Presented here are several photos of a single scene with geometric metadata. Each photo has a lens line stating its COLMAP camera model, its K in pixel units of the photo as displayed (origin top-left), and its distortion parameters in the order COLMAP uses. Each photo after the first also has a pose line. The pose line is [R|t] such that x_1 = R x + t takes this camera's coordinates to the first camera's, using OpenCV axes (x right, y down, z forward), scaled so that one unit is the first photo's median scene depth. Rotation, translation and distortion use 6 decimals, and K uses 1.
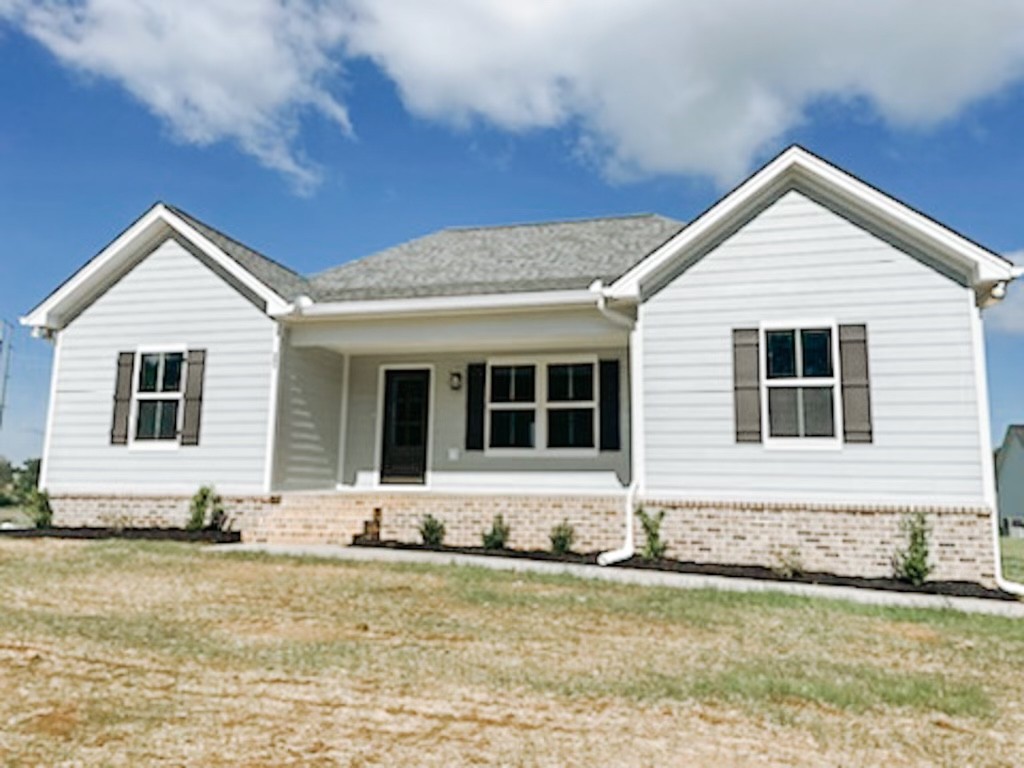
lens RADIAL K [[786.6, 0, 562.2], [0, 786.6, 383.5], [0, 0, 1]] dist [0.065250, -0.046621]
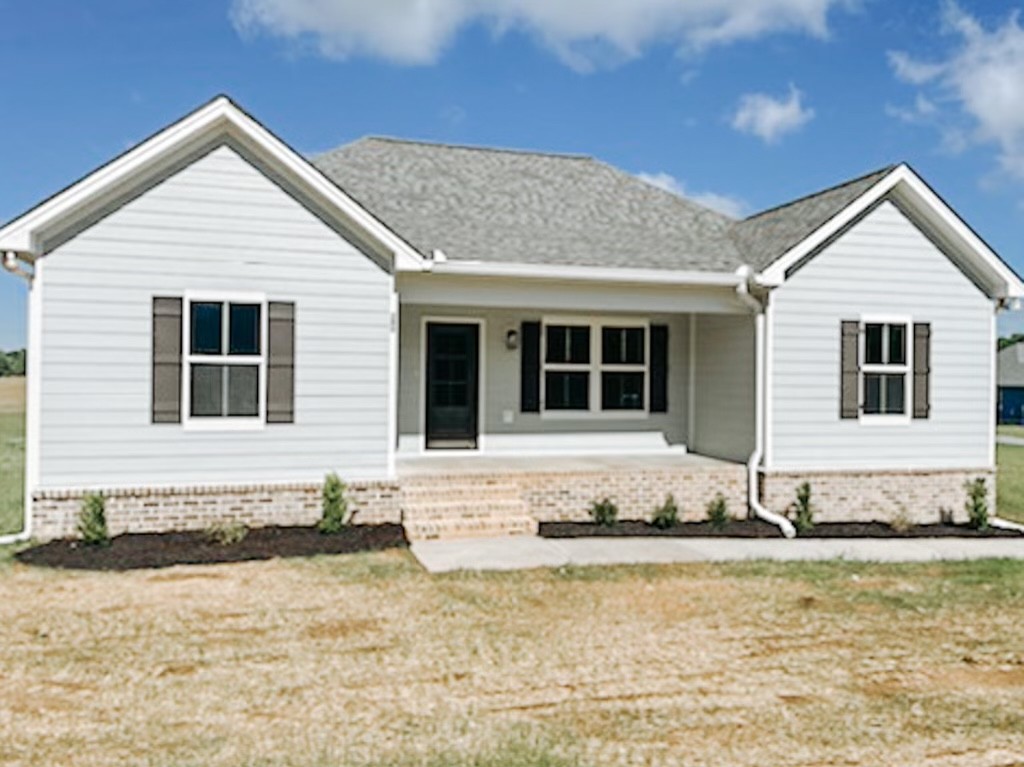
lens RADIAL K [[786.6, 0, 509.9], [0, 786.6, 379.8], [0, 0, 1]] dist [0.065250, -0.046621]
pose [[0.862176, -0.006193, 0.506571, -0.663328], [-0.071354, 0.988473, 0.133527, -0.087184], [-0.501559, -0.151269, 0.851796, 0.210755]]
